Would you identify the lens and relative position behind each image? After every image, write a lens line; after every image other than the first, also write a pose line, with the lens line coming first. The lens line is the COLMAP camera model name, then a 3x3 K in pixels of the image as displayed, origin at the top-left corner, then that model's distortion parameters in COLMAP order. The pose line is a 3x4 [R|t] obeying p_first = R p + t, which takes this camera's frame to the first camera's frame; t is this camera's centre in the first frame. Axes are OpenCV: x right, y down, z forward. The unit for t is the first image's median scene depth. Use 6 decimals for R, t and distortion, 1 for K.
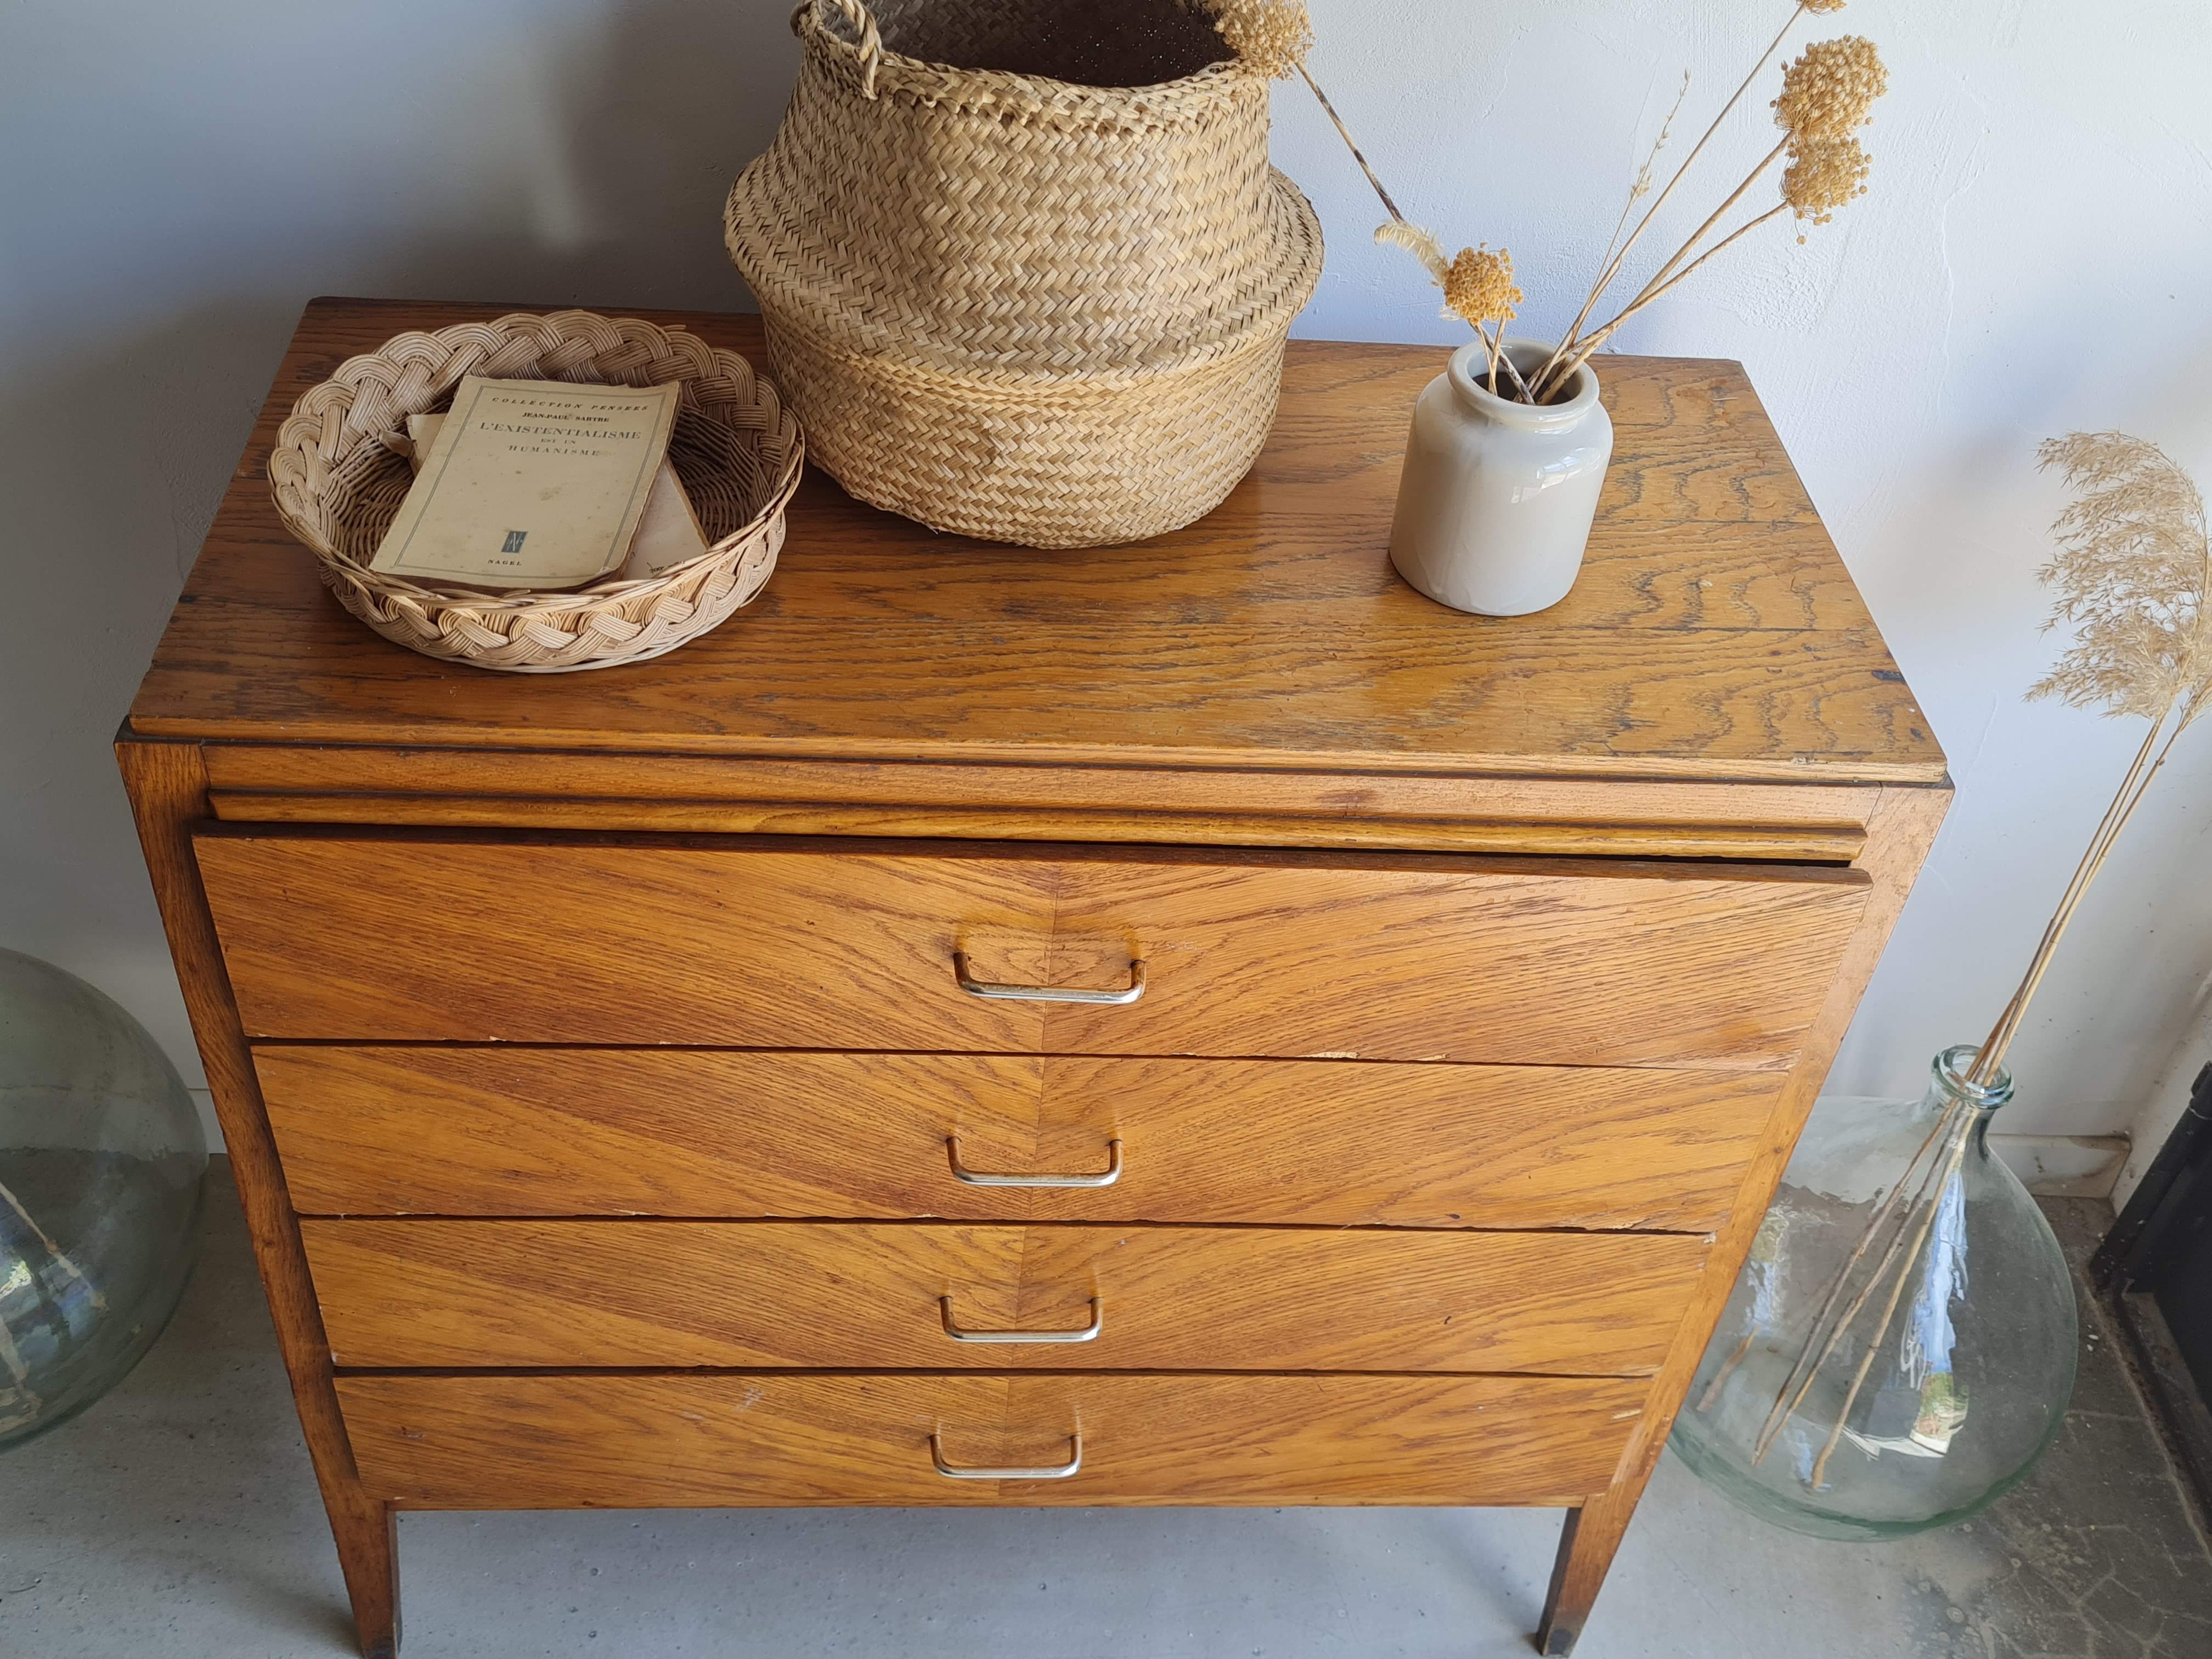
lens RADIAL K [[2178.6, 0, 1102.8], [0, 2178.6, 817.4], [0, 0, 1]] dist [0.033691, 0.000000]
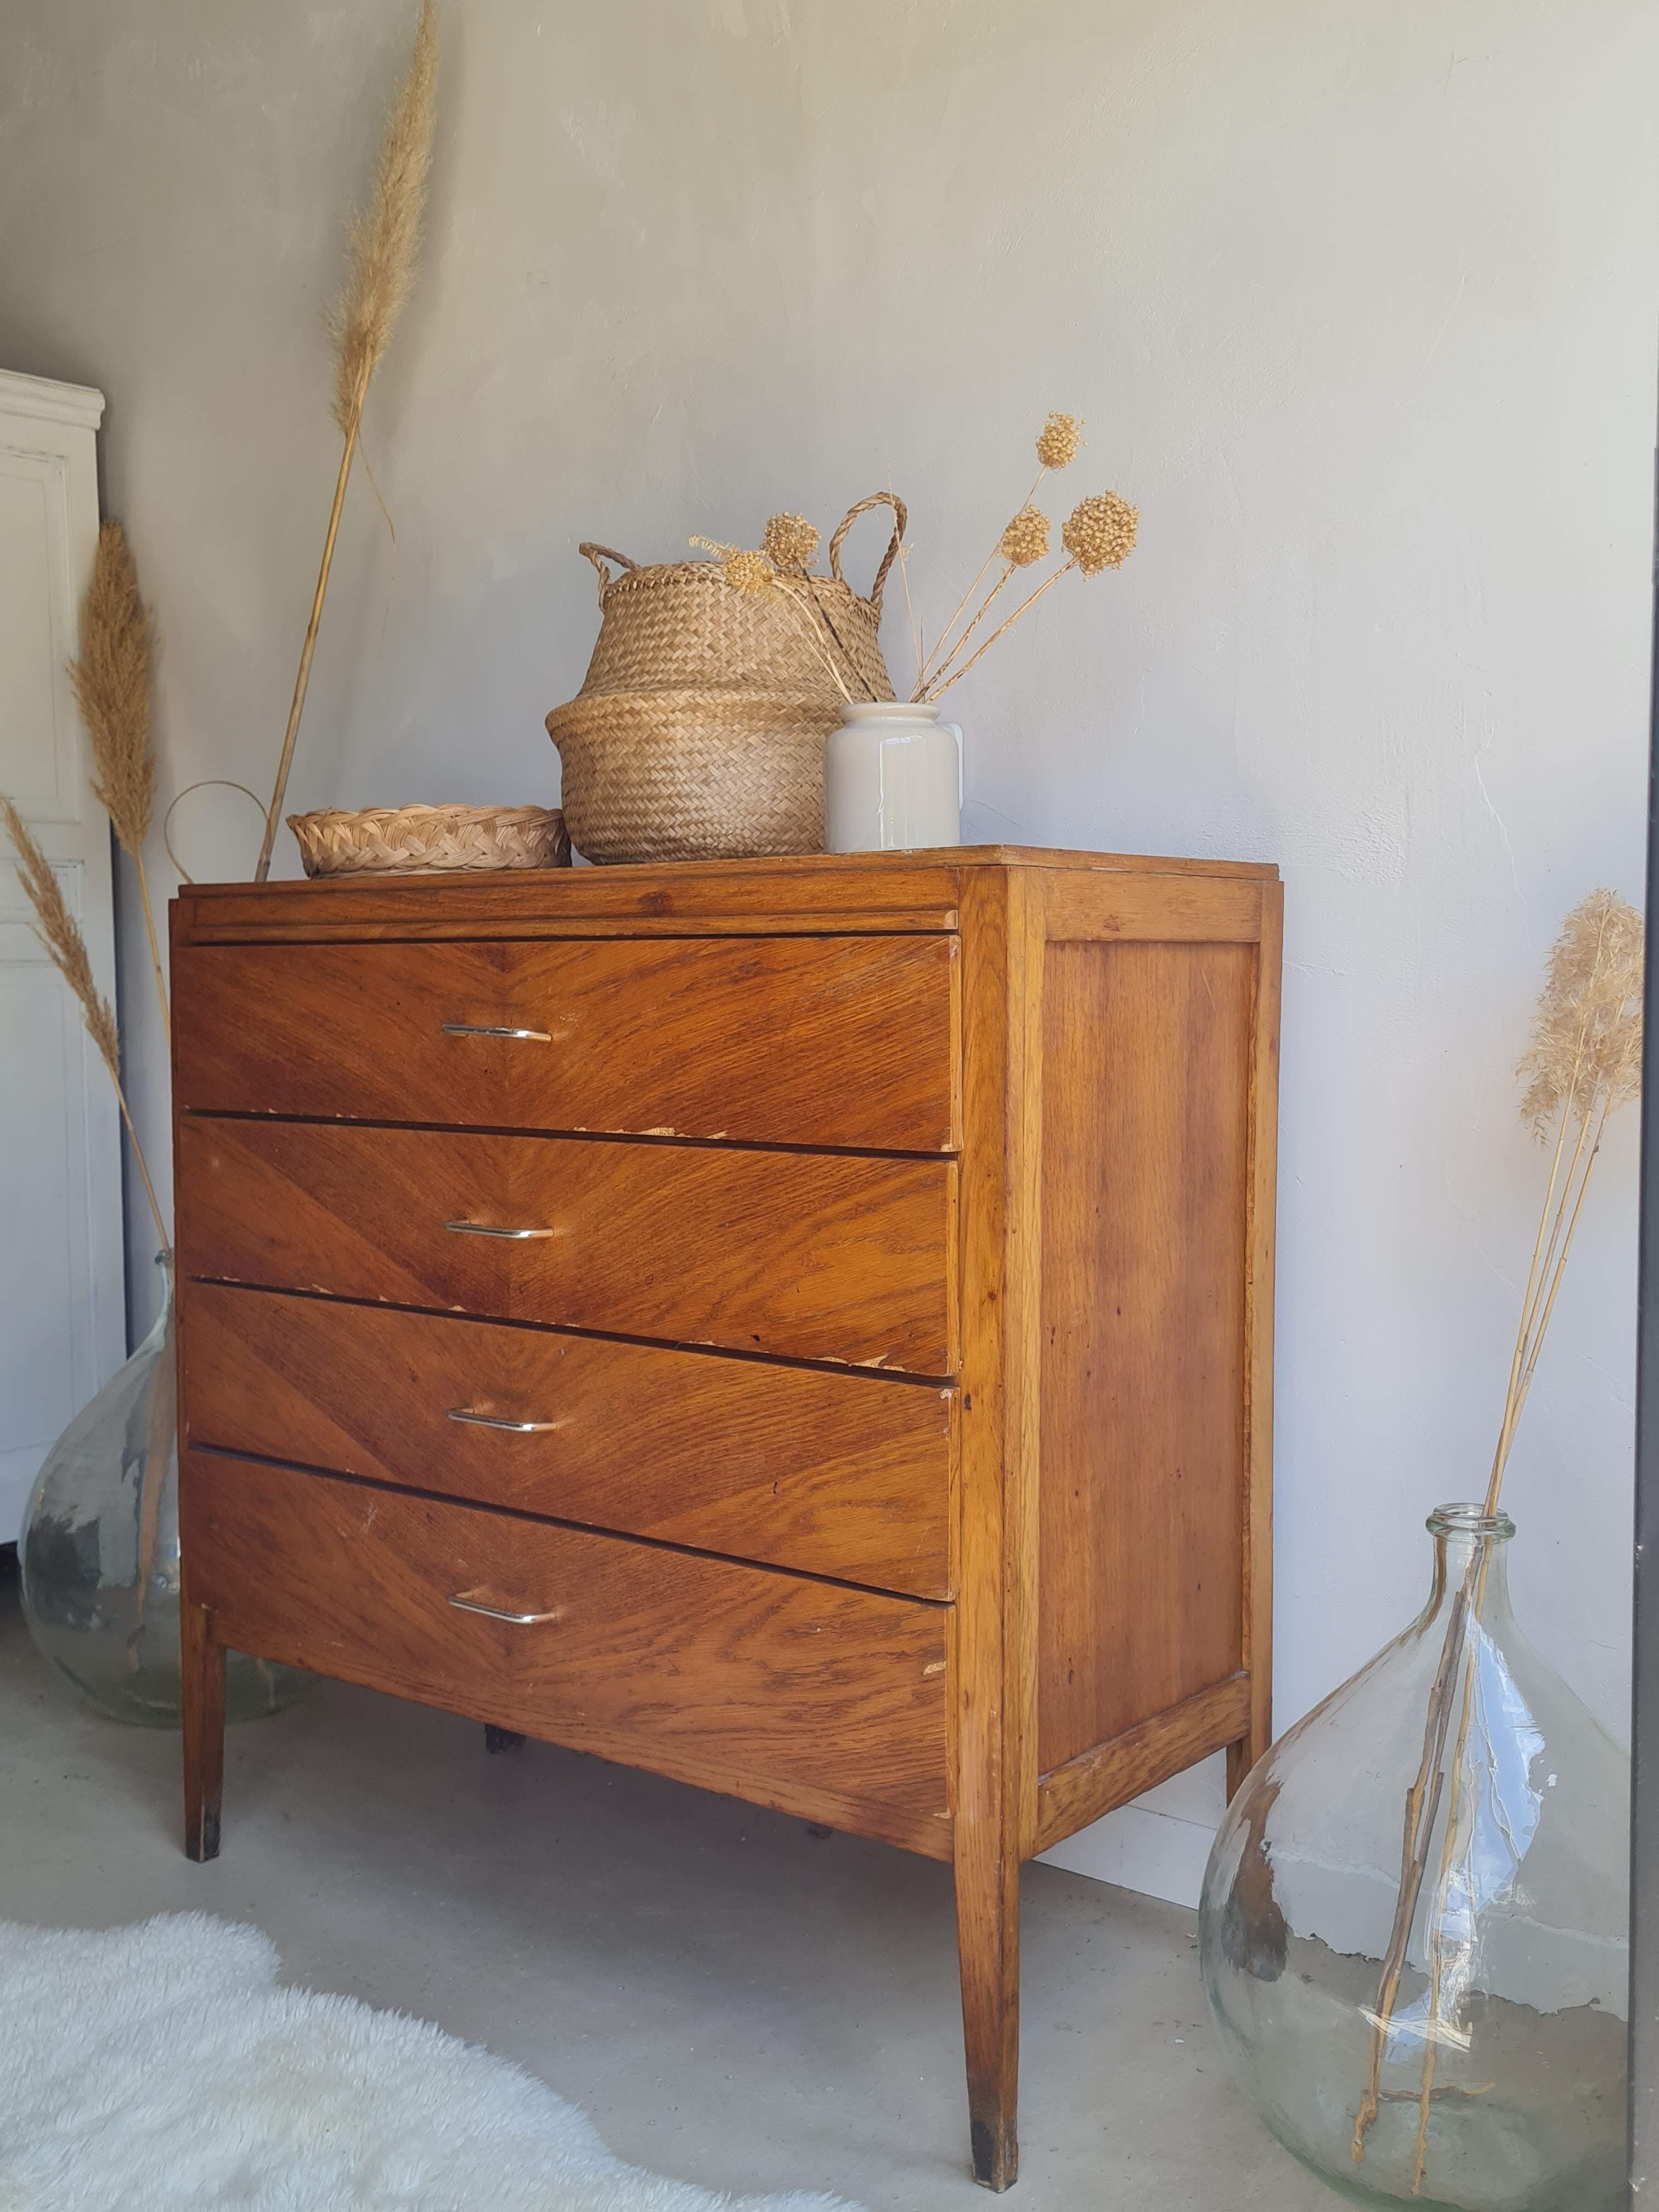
lens RADIAL K [[2178.6, 0, 837.8], [0, 2178.6, 1091.8], [0, 0, 1]] dist [0.033691, 0.000000]
pose [[0.756045, -0.043970, -0.653041, 1.018771], [-0.384259, 0.777877, -0.497244, 0.680480], [0.529849, 0.626876, 0.571214, 0.270516]]
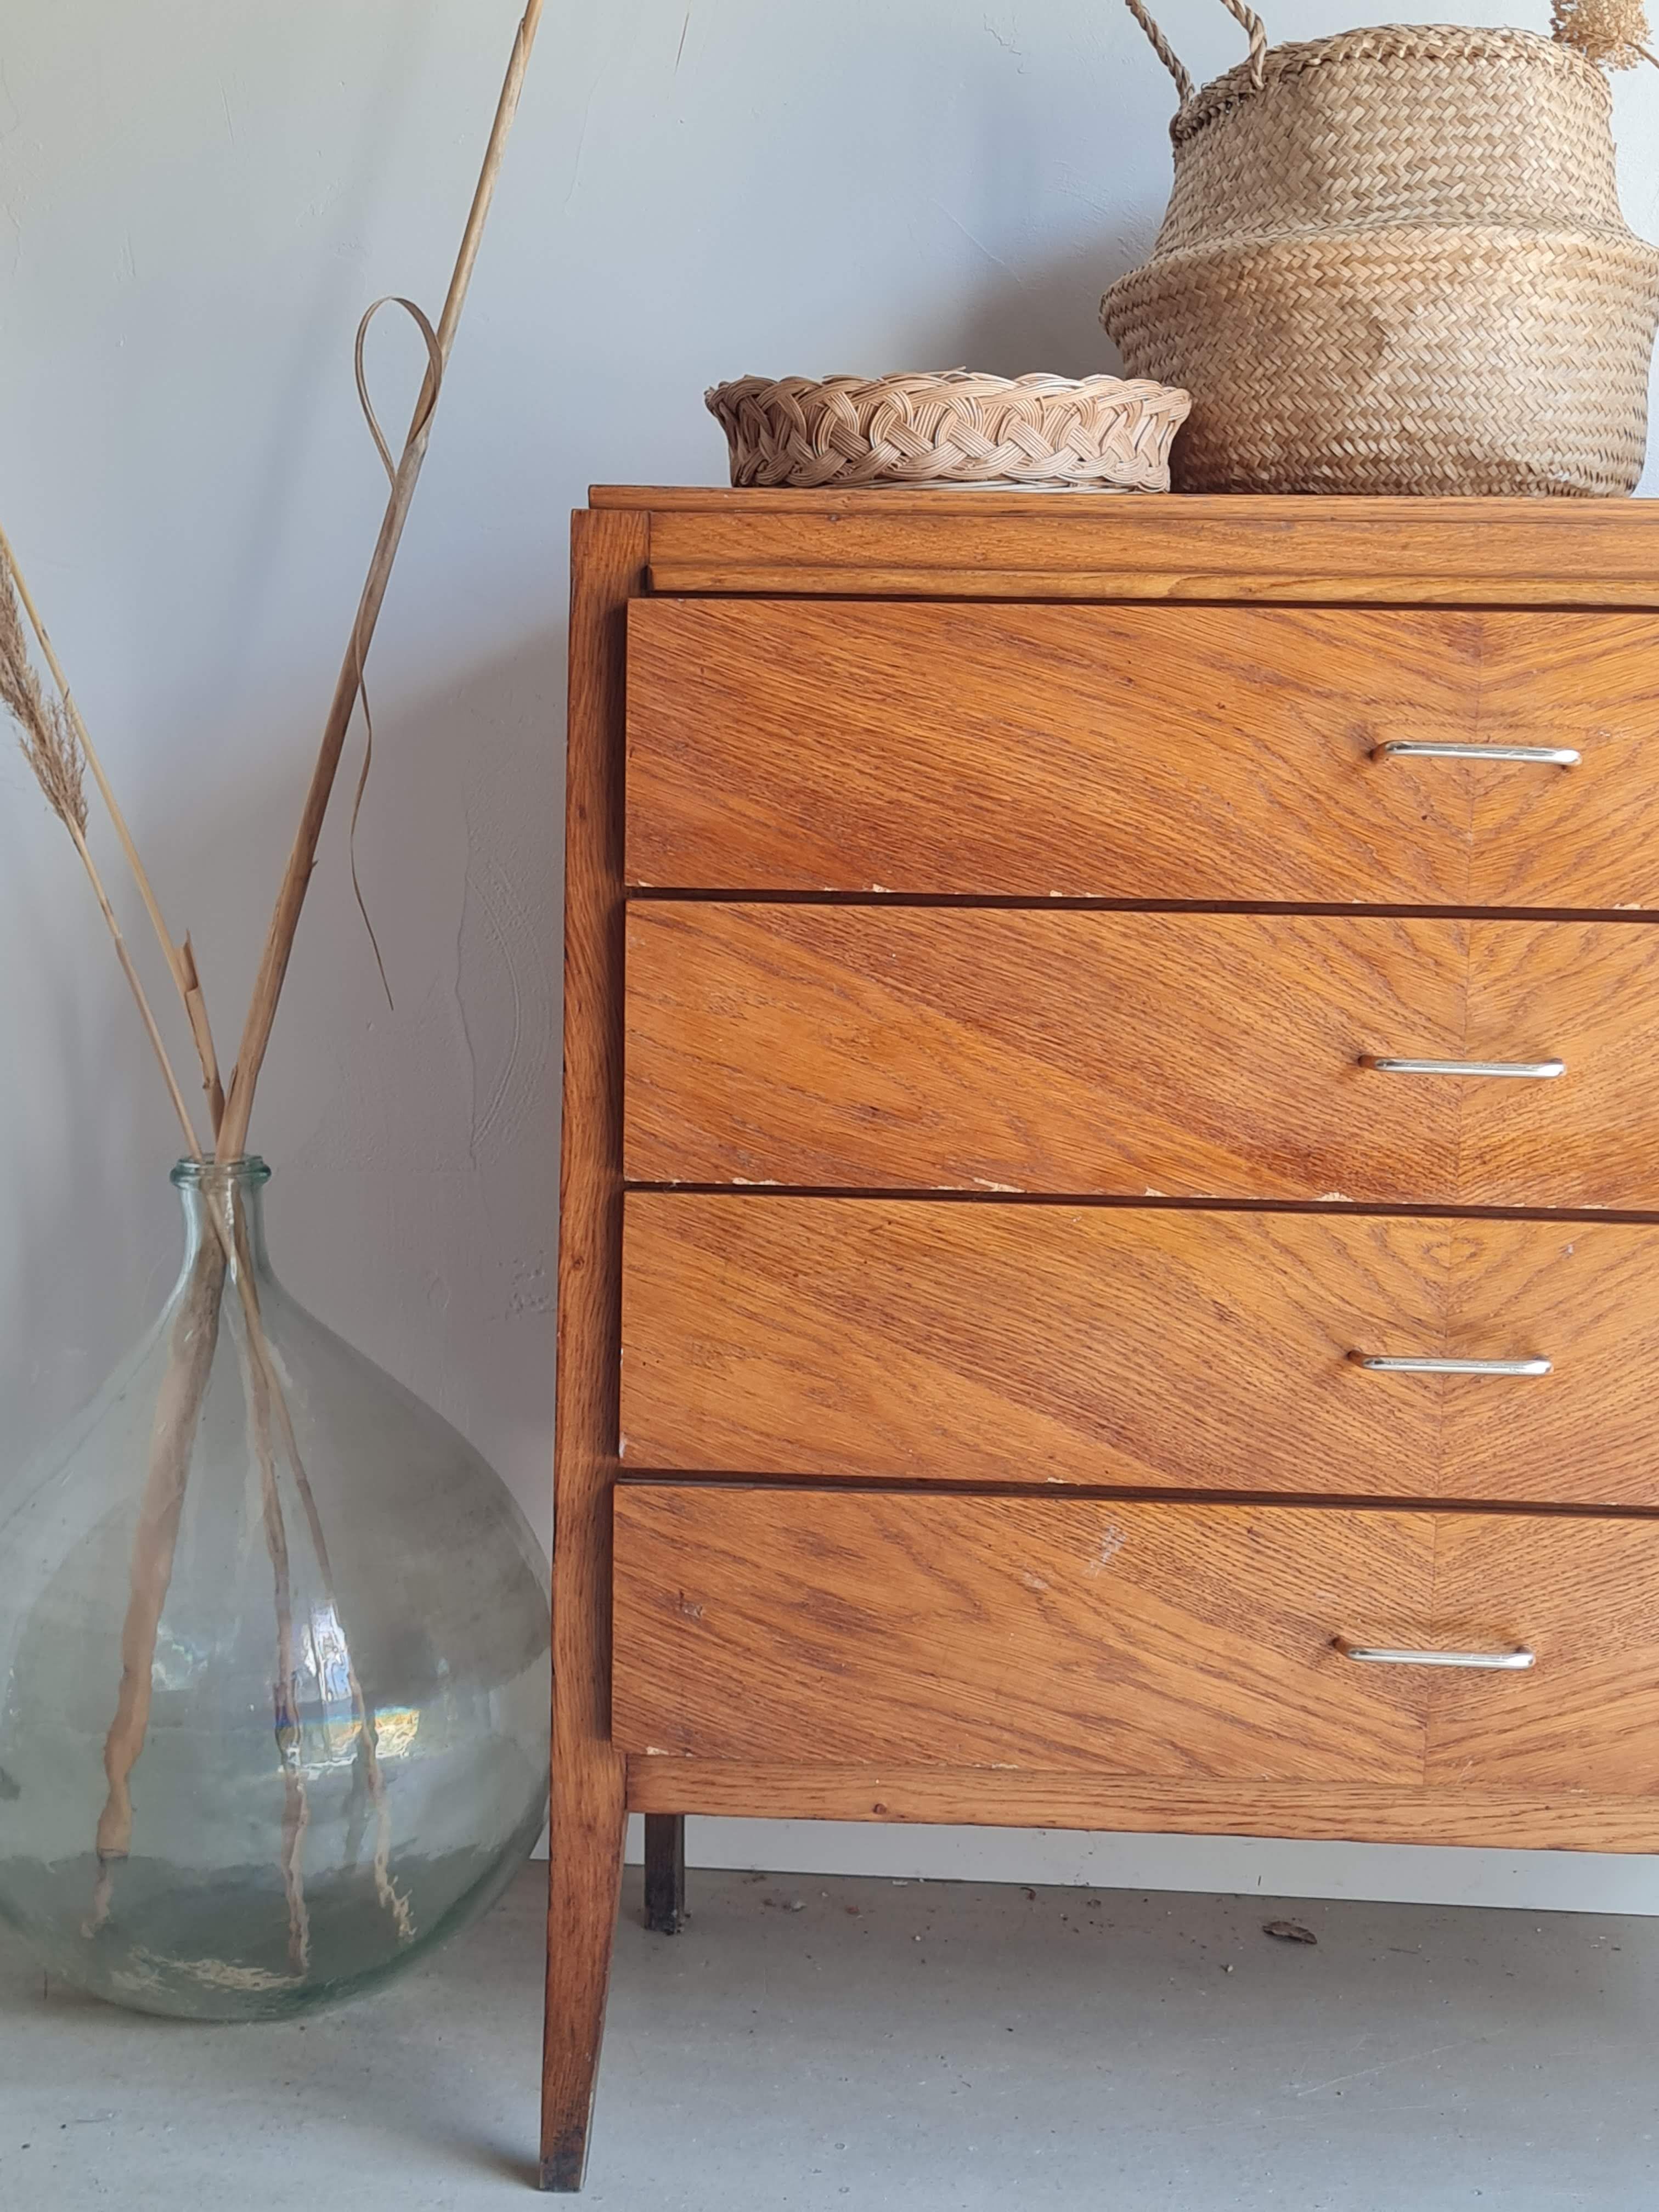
lens RADIAL K [[3057.9, 0, 832.2], [0, 3057.9, 1091.2], [0, 0, 1]] dist [0.045364, 0.000000]
pose [[0.992222, -0.044457, -0.116272, -0.138112], [-0.030418, 0.819146, -0.572779, 0.863170], [0.120708, 0.571860, 0.811422, -0.020683]]
